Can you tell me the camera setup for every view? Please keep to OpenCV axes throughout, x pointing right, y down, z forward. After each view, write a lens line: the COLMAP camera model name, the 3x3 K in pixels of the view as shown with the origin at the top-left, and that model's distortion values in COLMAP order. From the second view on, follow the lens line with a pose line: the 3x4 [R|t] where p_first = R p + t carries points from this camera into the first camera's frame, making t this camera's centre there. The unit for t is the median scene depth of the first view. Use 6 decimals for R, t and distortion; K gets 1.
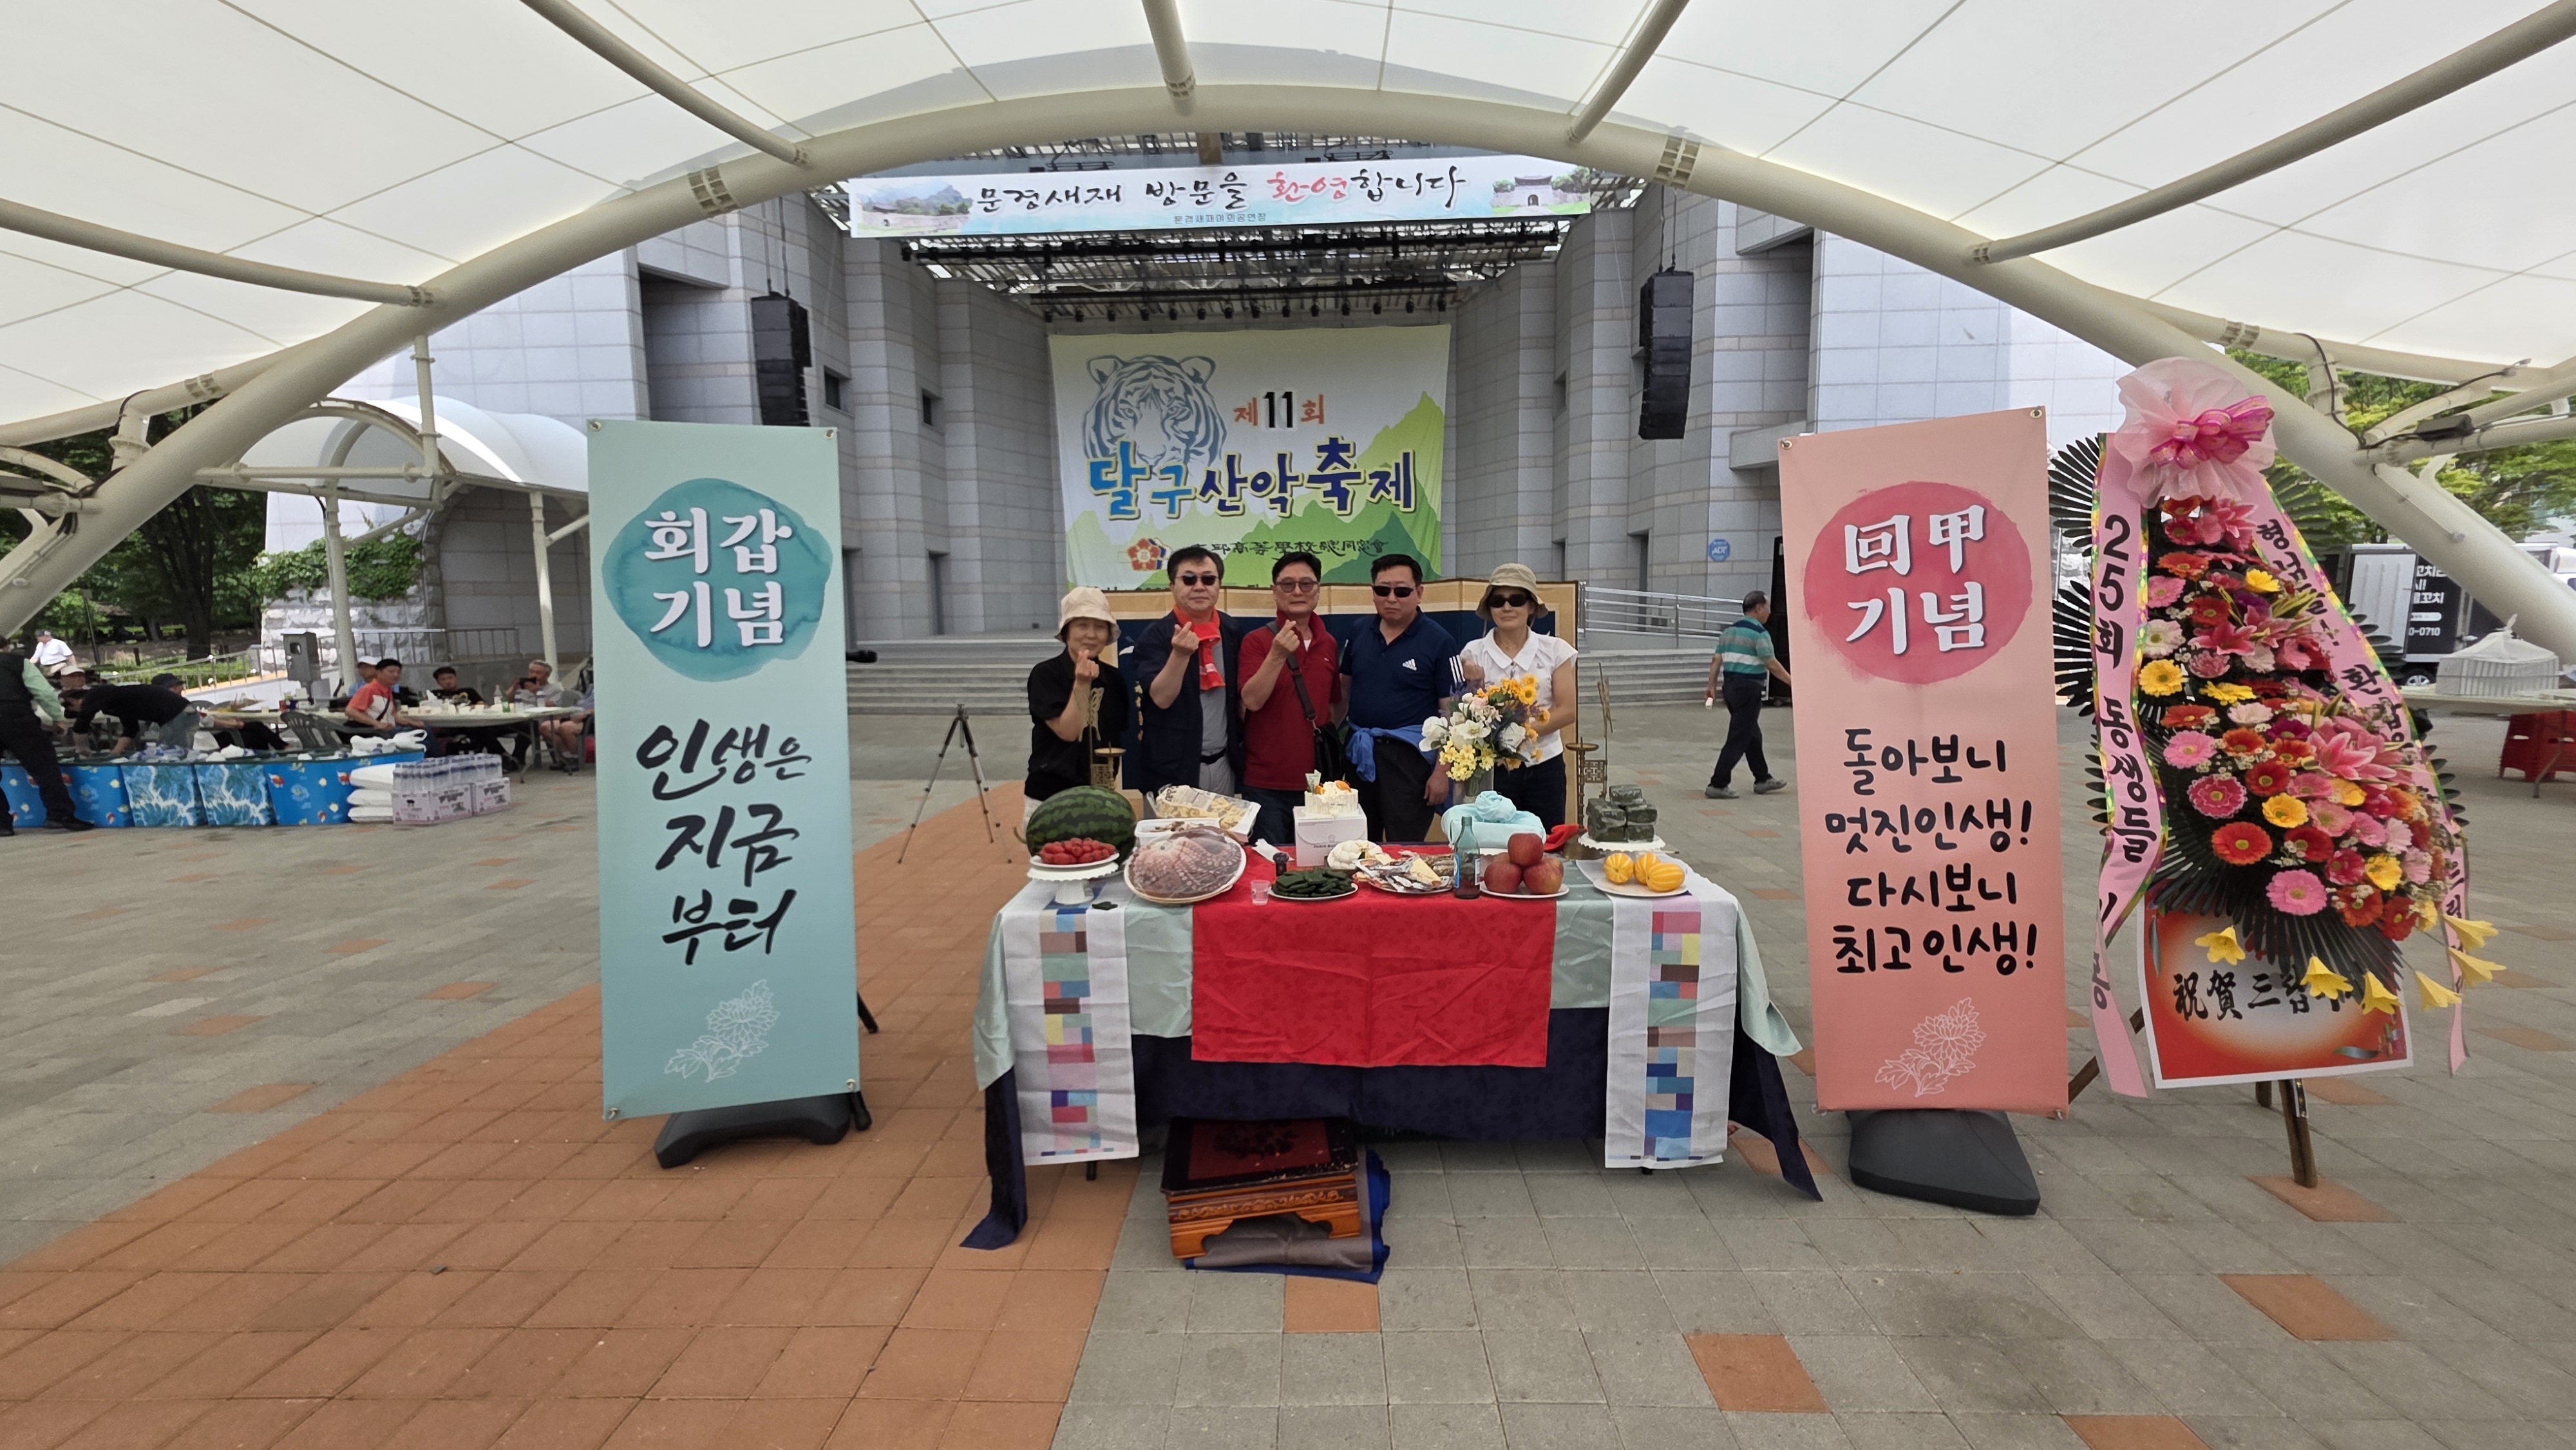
lens RADIAL K [[1043.2, 0, 1284.9], [0, 1043.2, 726.4], [0, 0, 1]] dist [0.010477, -0.002161]
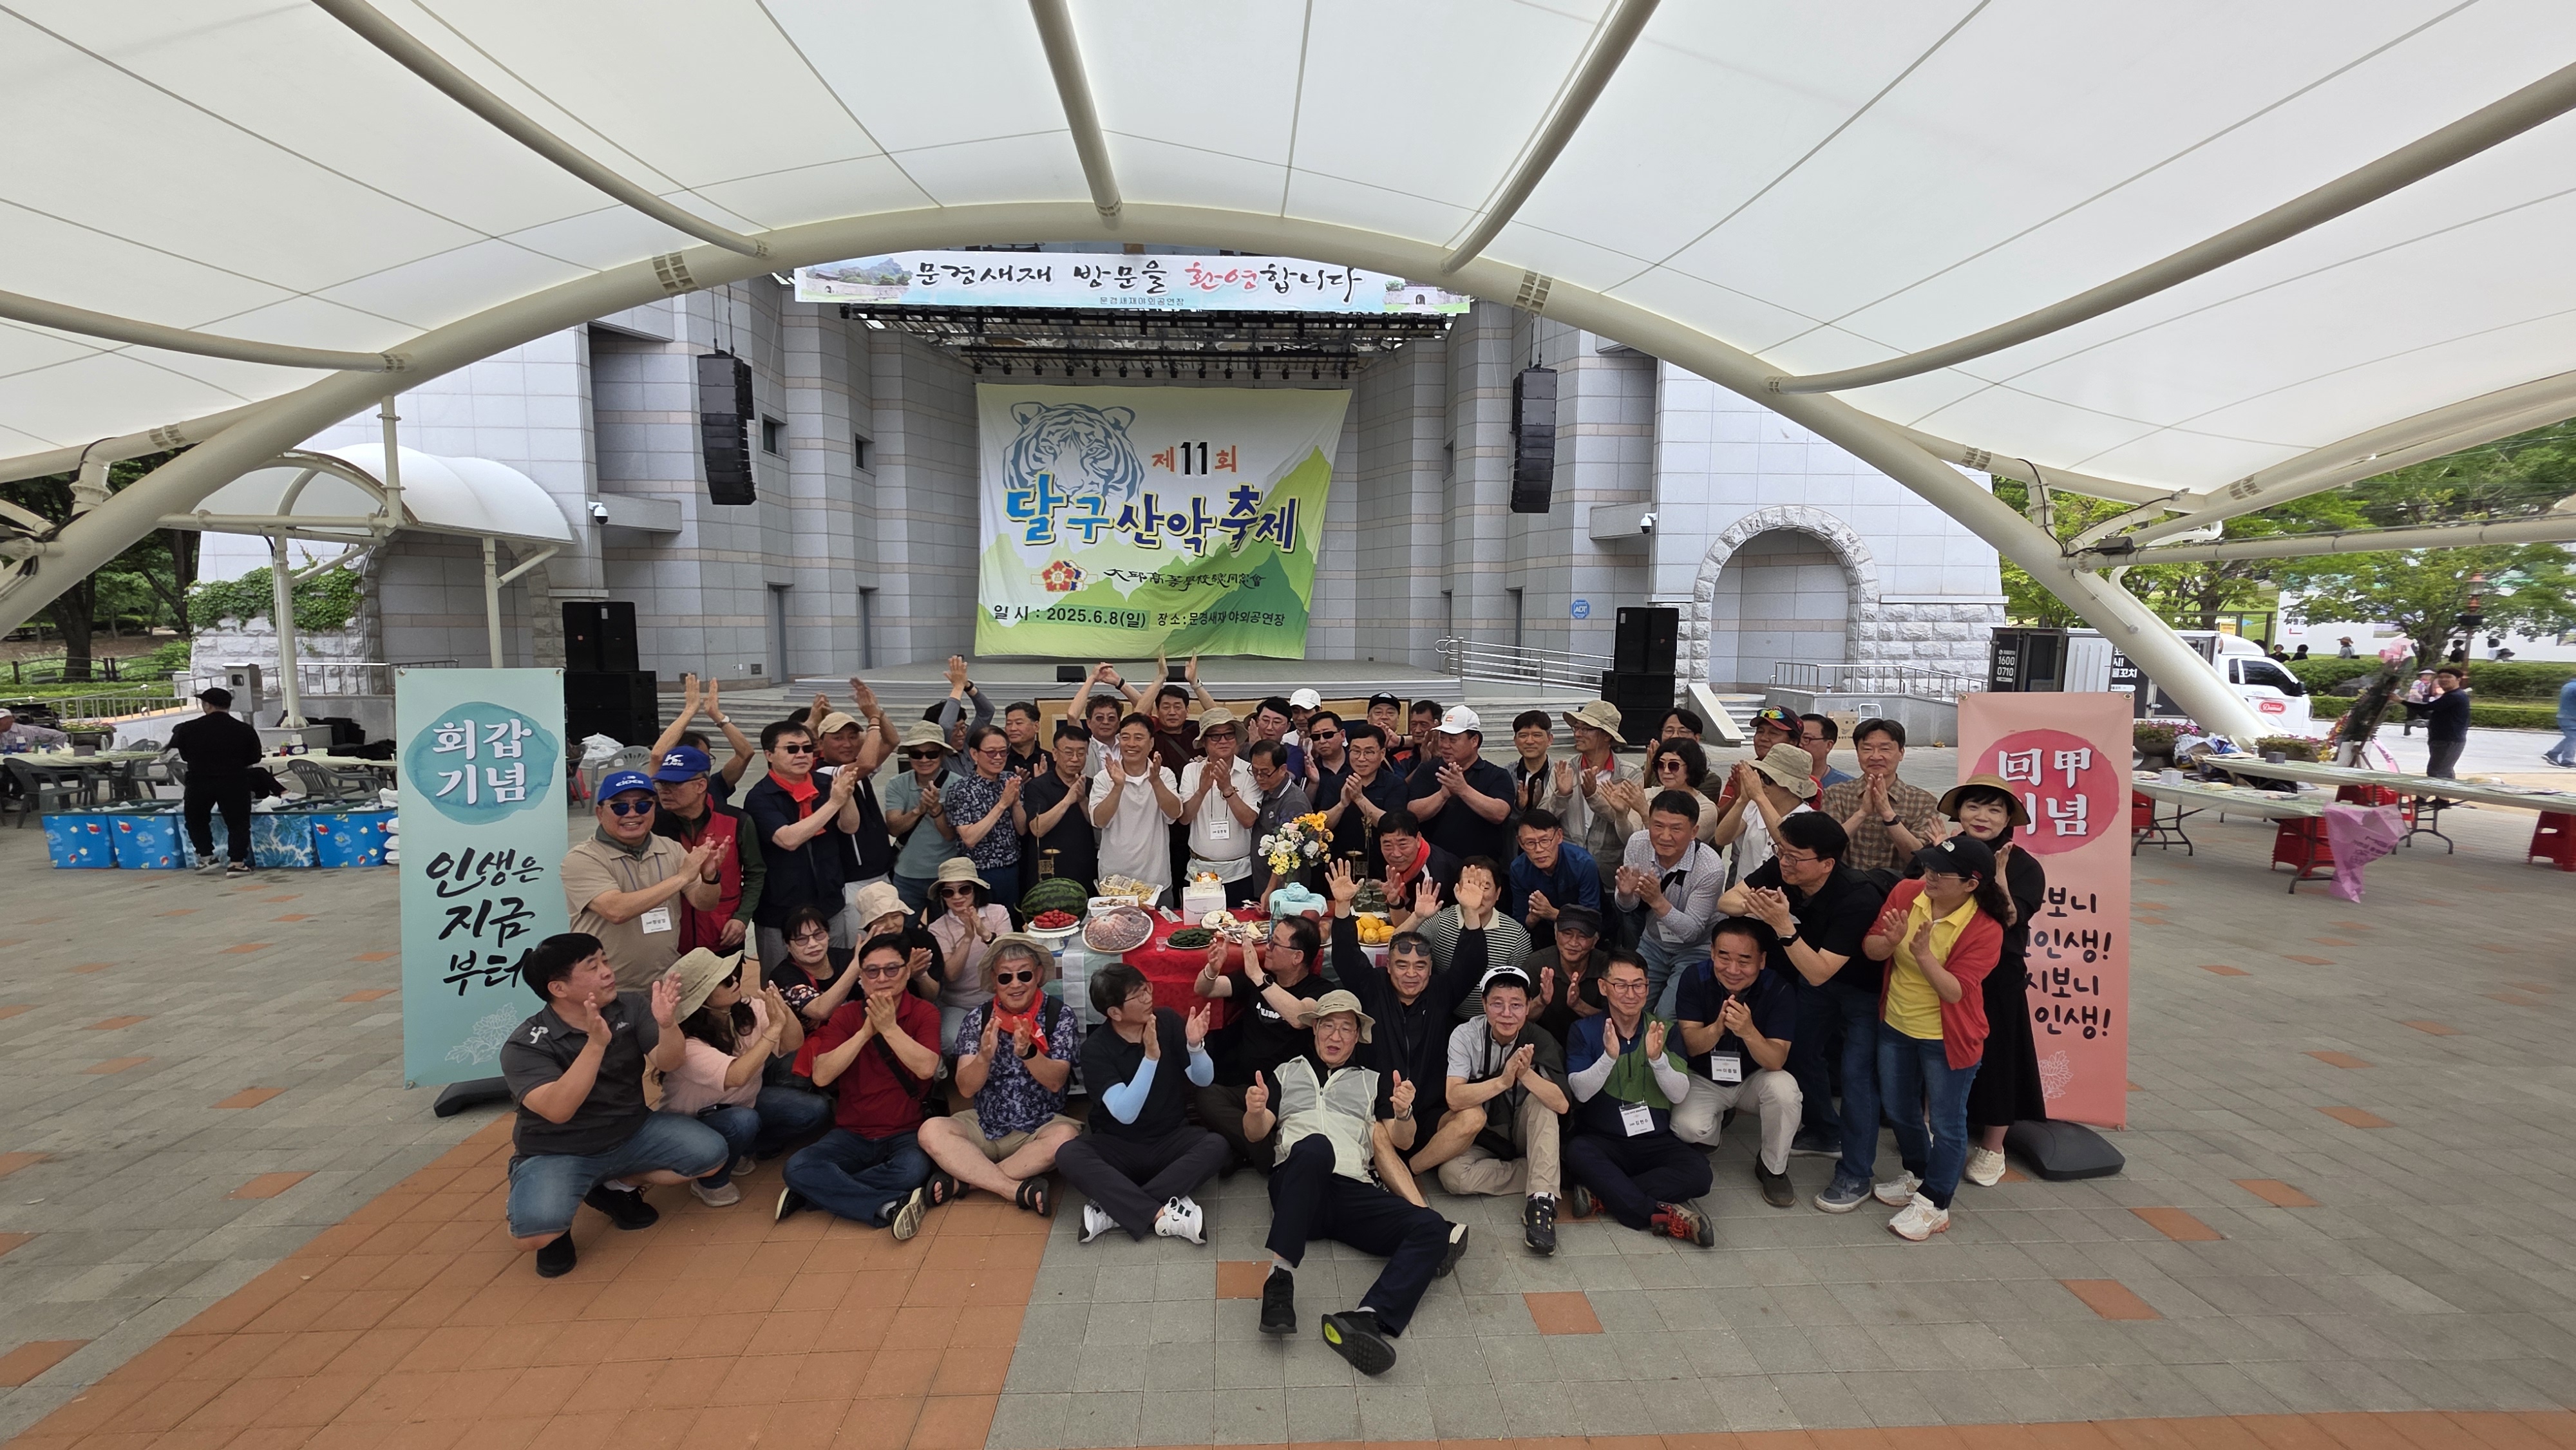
lens RADIAL K [[1043.2, 0, 1284.8], [0, 1043.2, 721.7], [0, 0, 1]] dist [0.010477, -0.002161]
pose [[0.996650, 0.012430, 0.080831, 0.004558], [-0.011162, 0.999808, -0.016119, -0.024313], [-0.081016, 0.015162, 0.996597, -0.101098]]
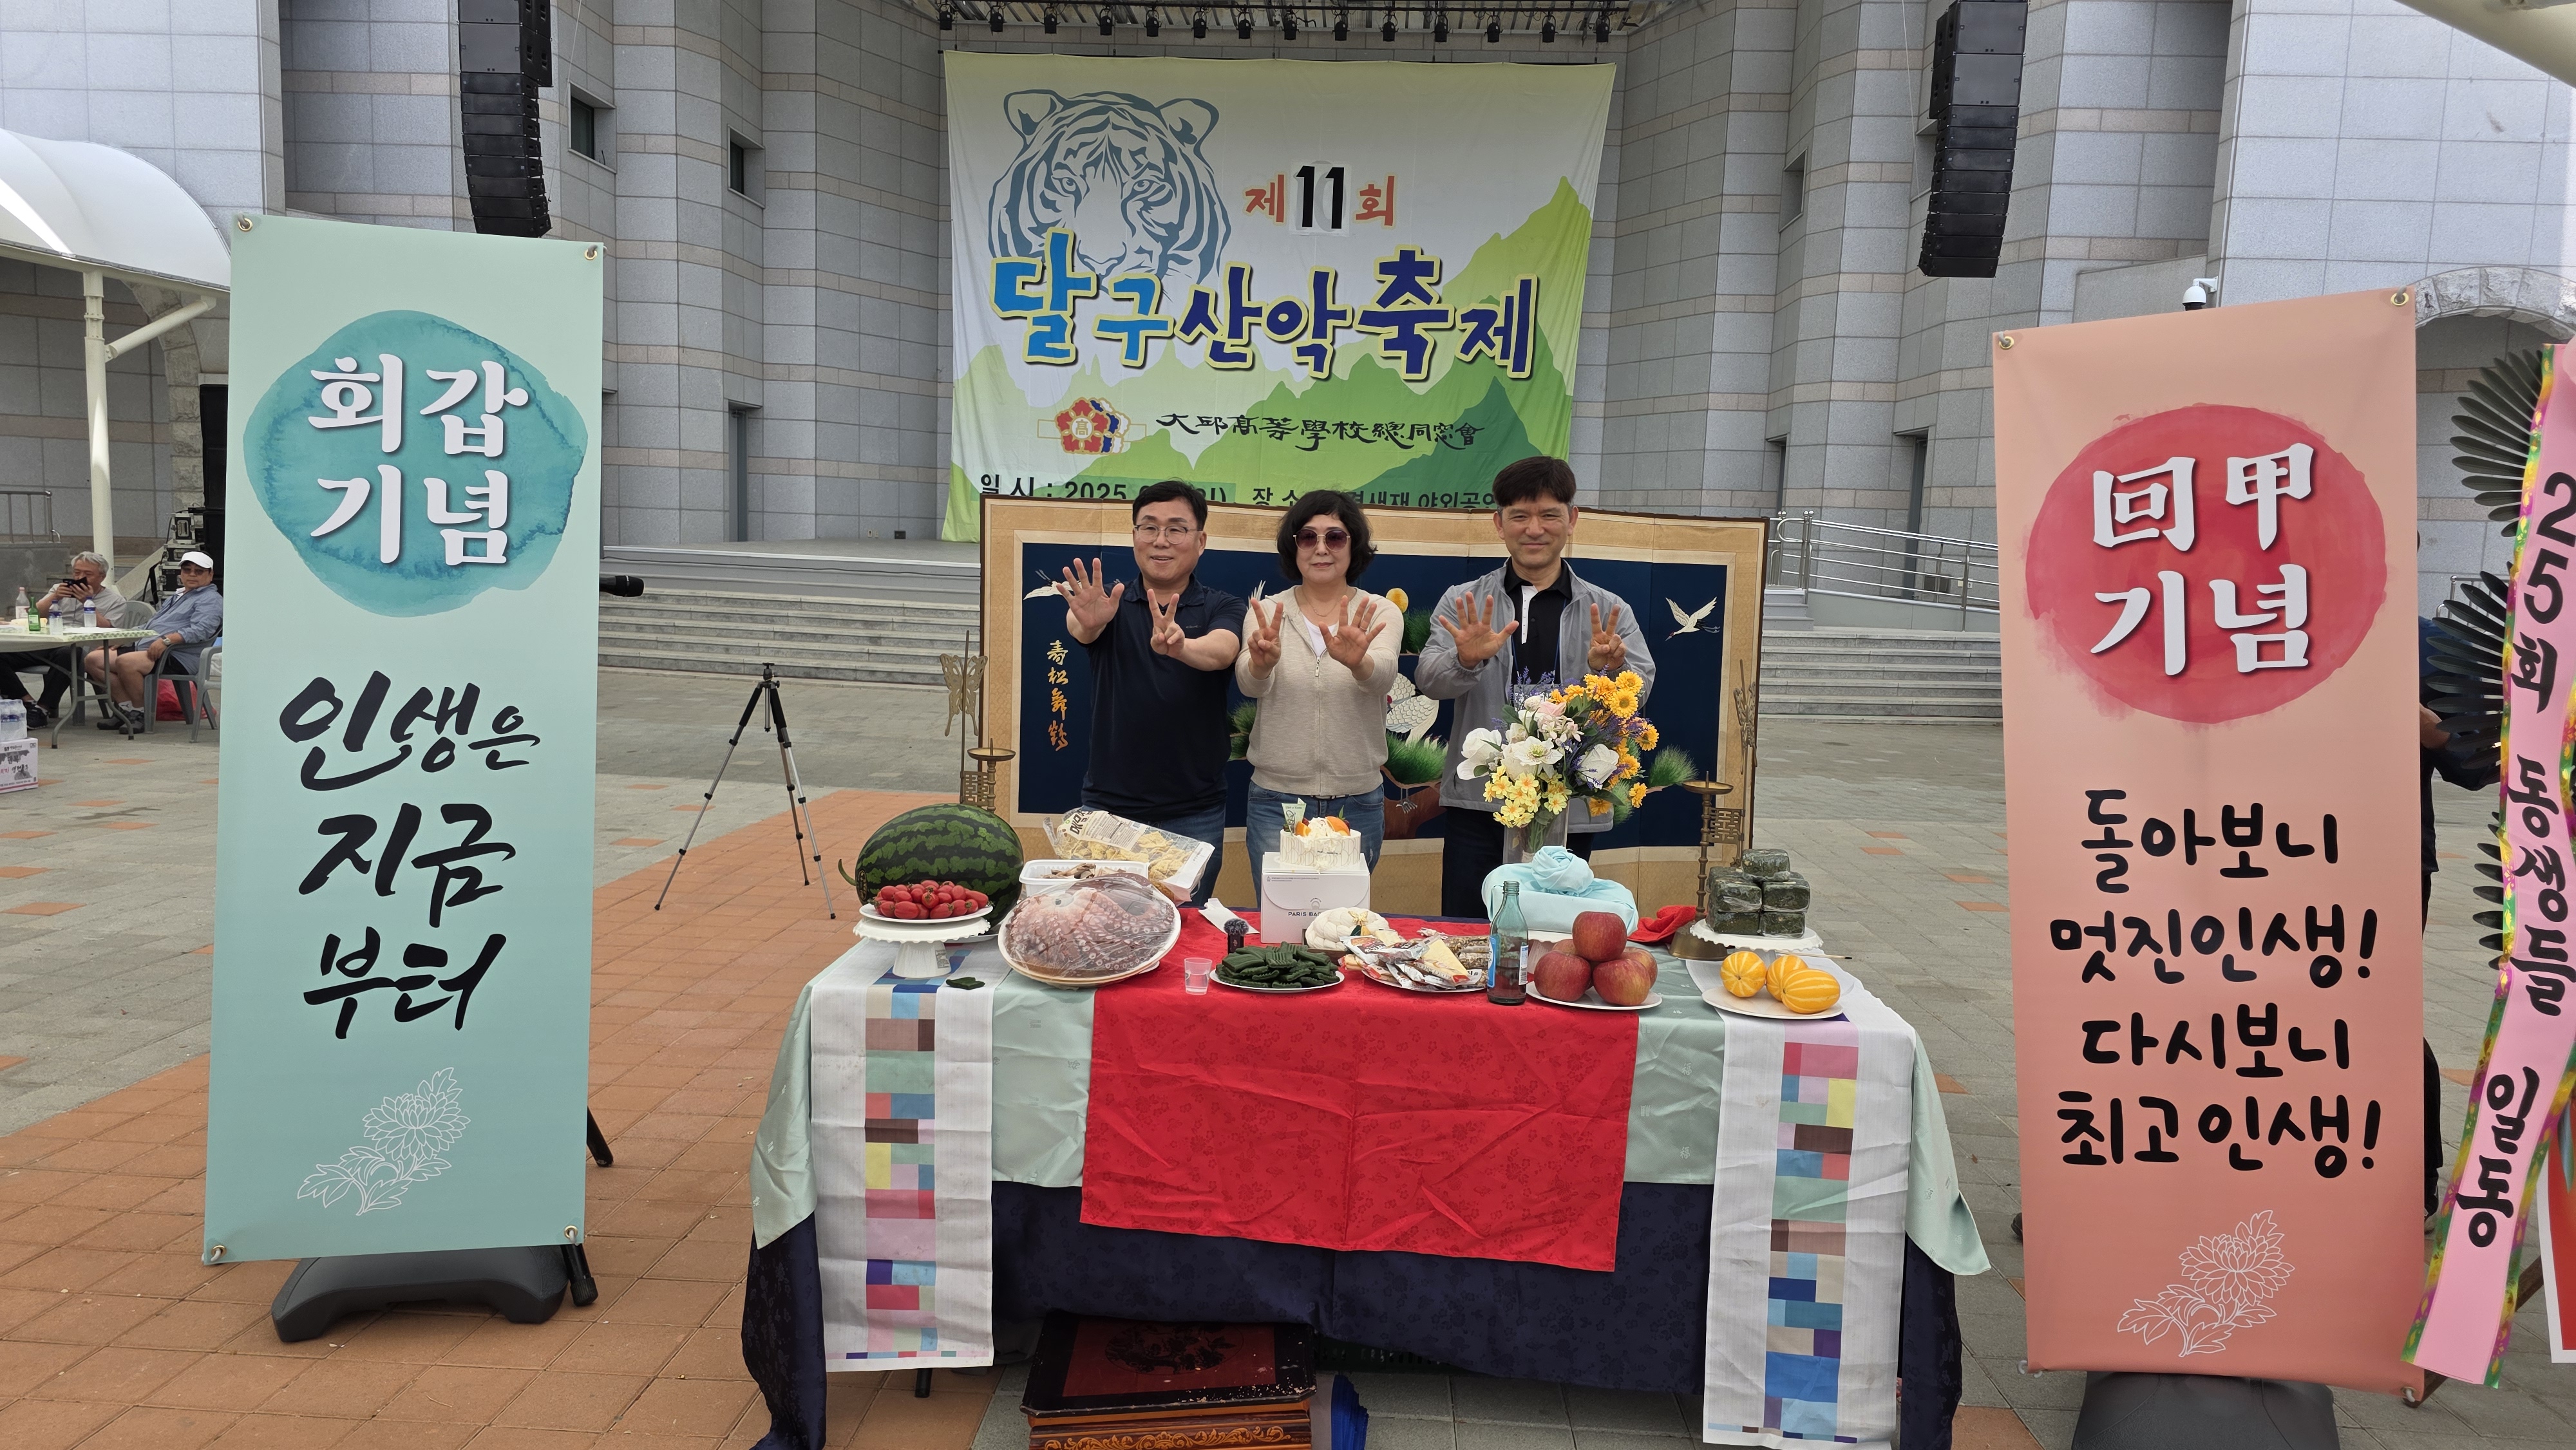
lens RADIAL K [[1744.5, 0, 1263.3], [0, 1744.5, 726.7], [0, 0, 1]] dist [0.069709, -0.065305]
pose [[0.998151, 0.055583, -0.024584, 0.004423], [-0.055504, 0.998451, 0.003894, -0.000961], [0.024763, -0.002522, 0.999690, -0.014234]]
